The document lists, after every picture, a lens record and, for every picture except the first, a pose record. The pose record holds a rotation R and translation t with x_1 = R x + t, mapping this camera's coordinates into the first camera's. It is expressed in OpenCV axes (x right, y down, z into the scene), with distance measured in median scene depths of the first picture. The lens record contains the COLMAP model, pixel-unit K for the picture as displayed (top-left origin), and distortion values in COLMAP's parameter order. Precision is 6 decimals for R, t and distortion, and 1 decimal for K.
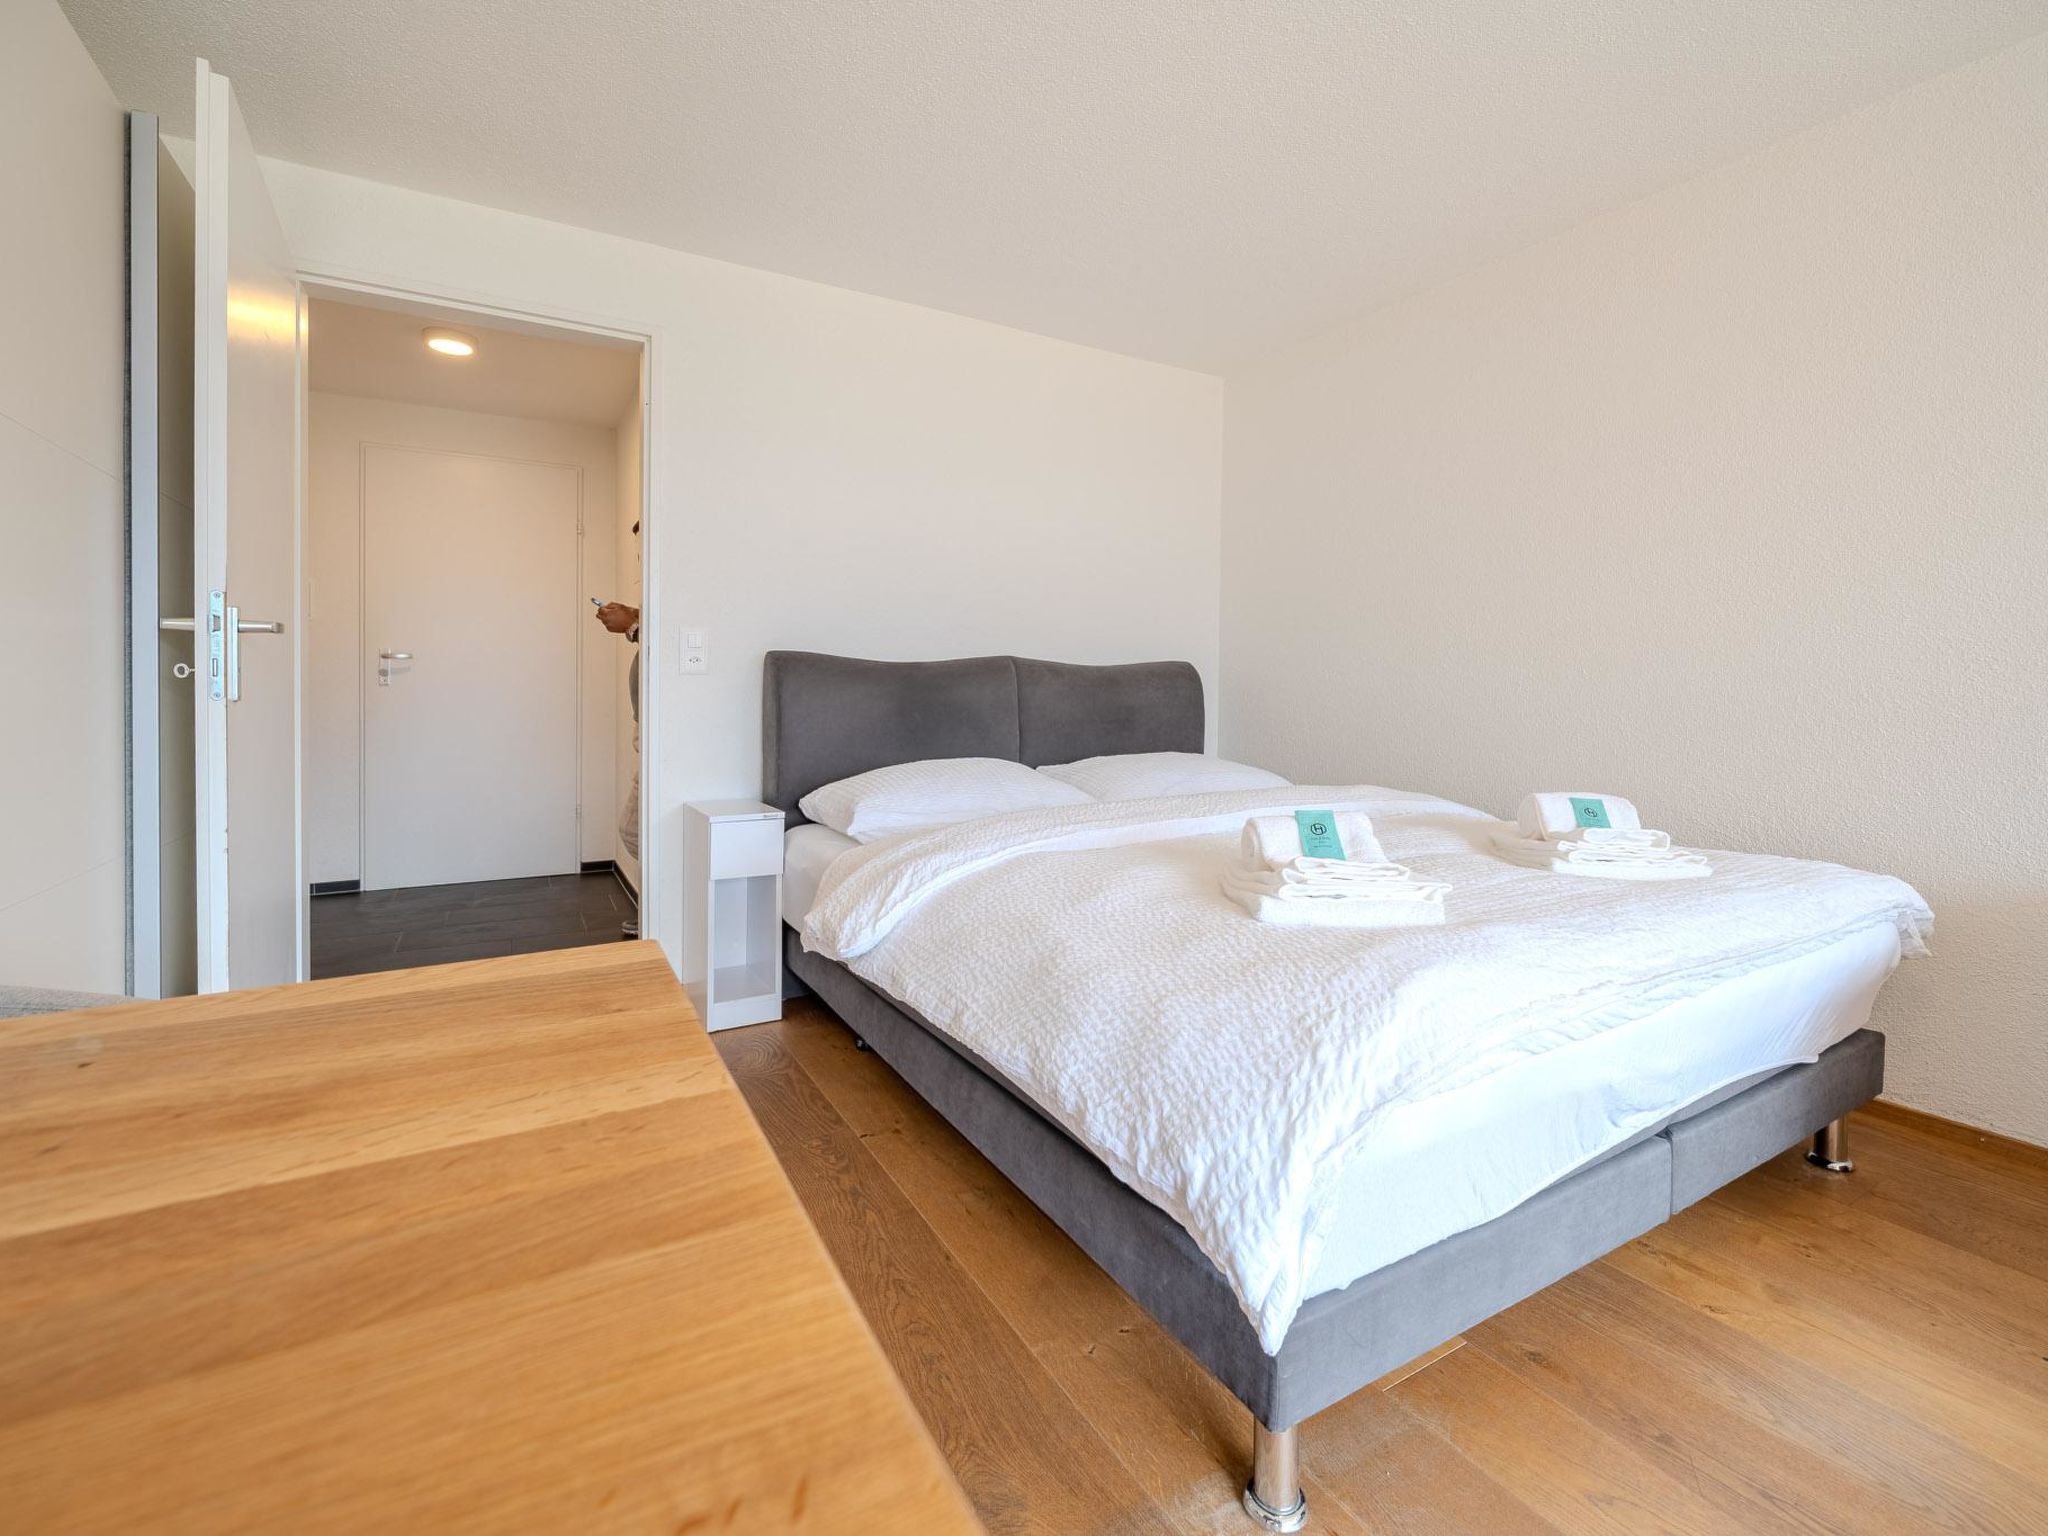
lens RADIAL K [[815.1, 0, 1032.5], [0, 815.1, 691.4], [0, 0, 1]] dist [-0.000299, 0.000038]
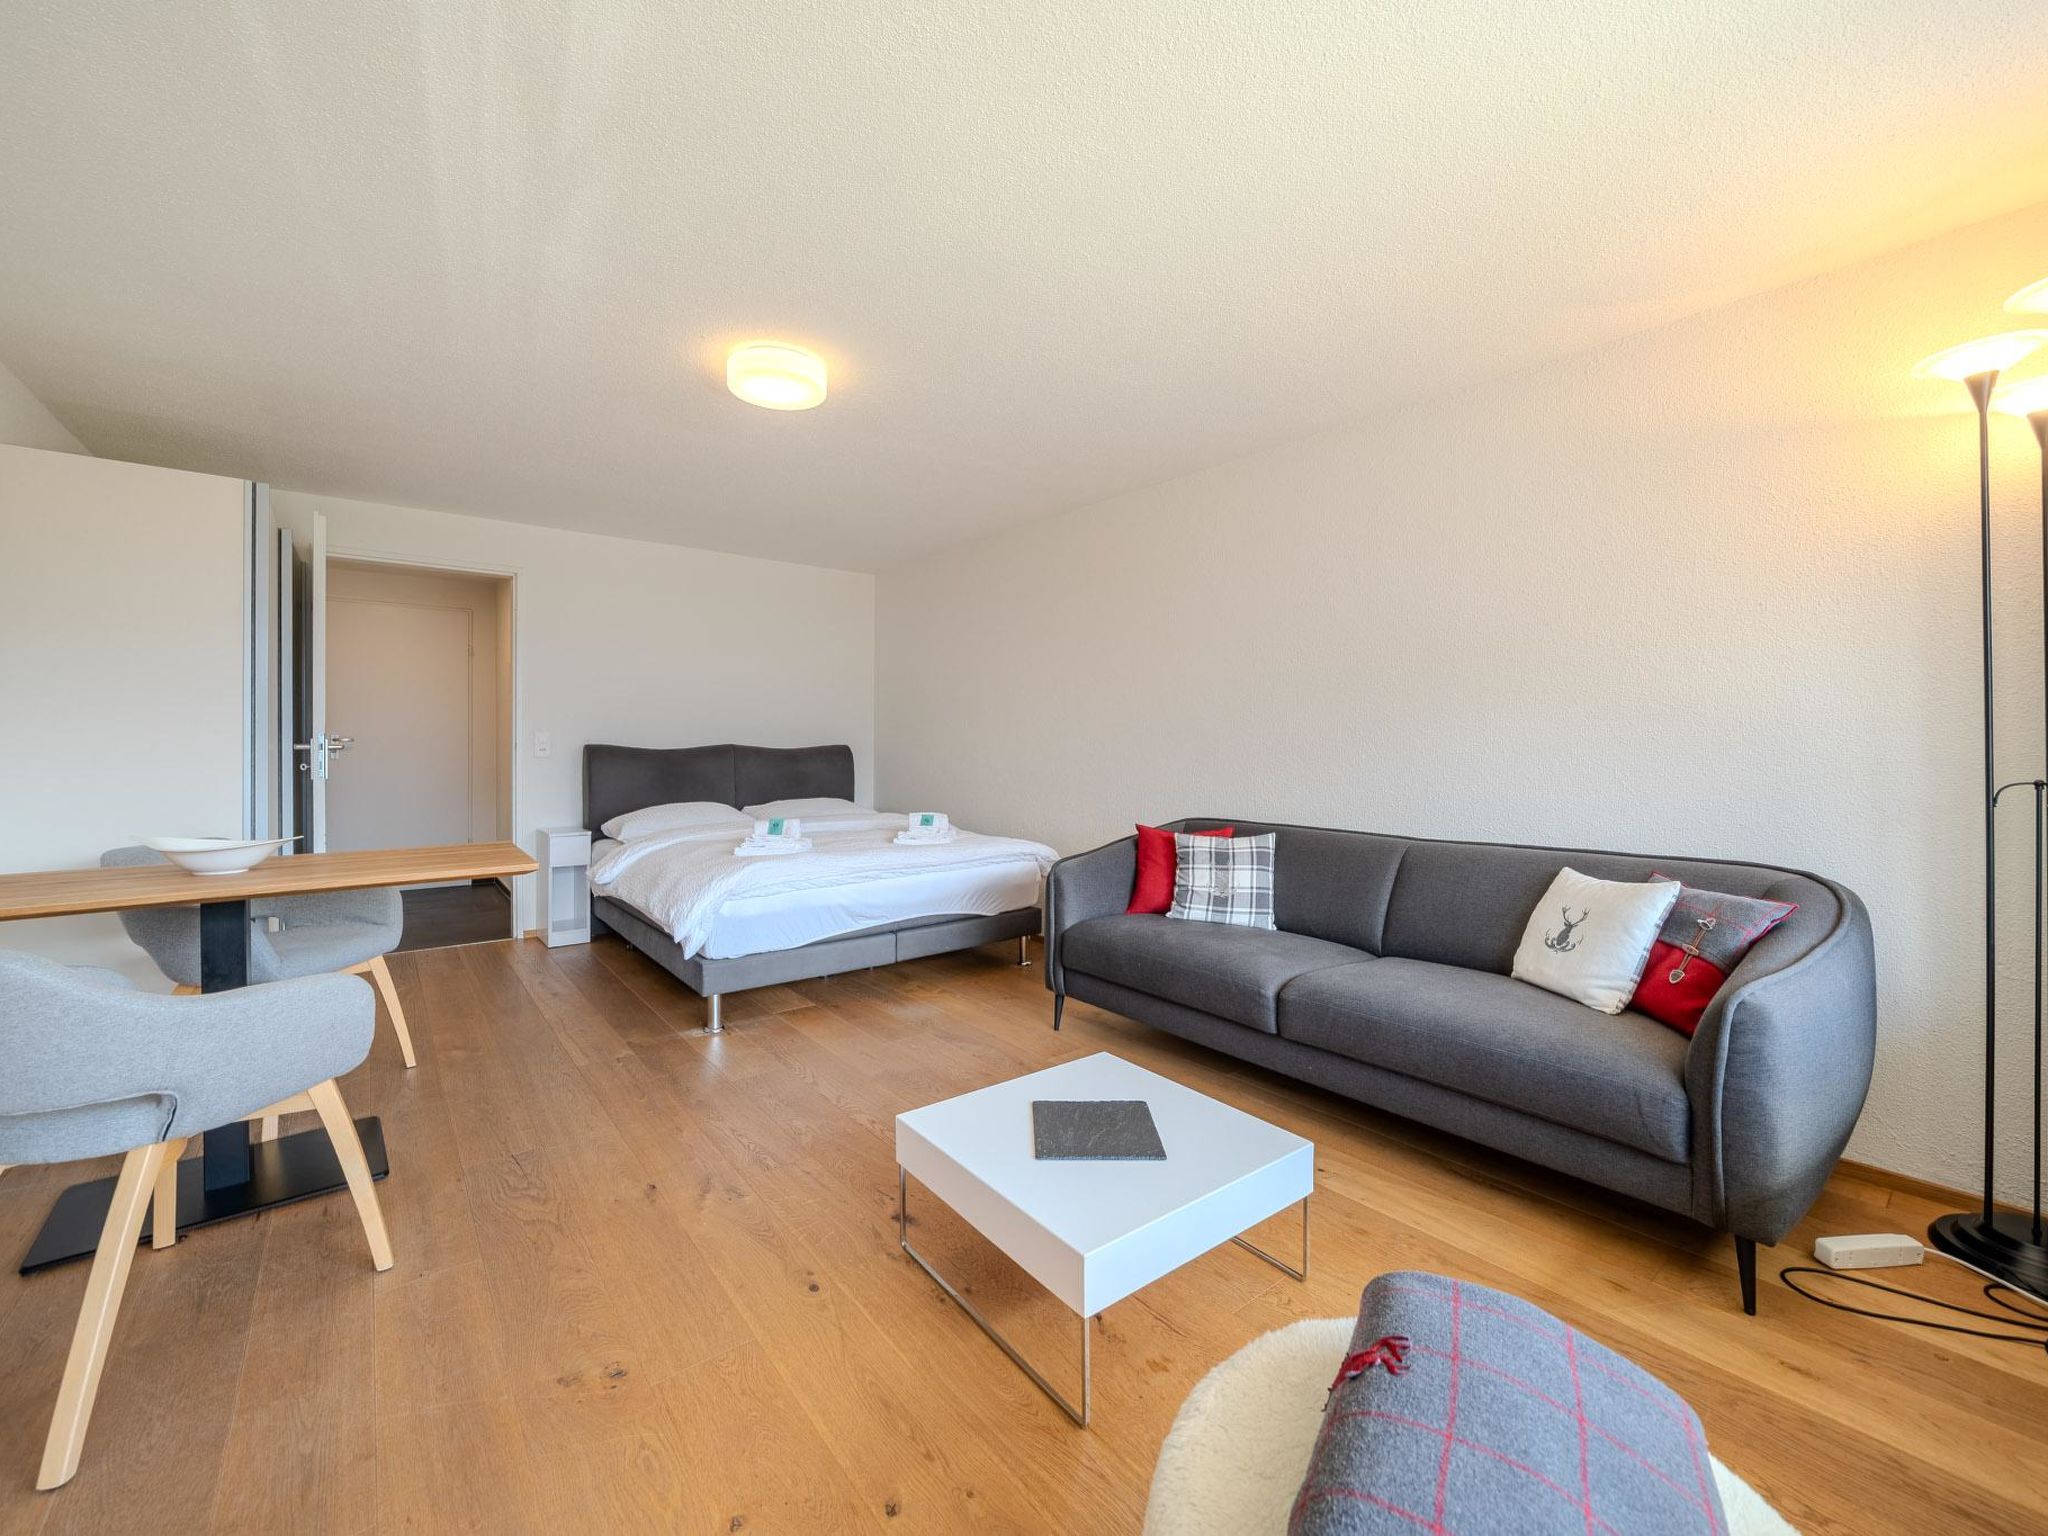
lens RADIAL K [[824.7, 0, 1018.3], [0, 824.7, 734.4], [0, 0, 1]] dist [-0.003808, -0.000282]
pose [[0.995574, -0.004704, 0.093861, 0.479880], [0.005228, 0.999972, -0.005343, -0.058211], [-0.093833, 0.005810, 0.995571, -0.948059]]
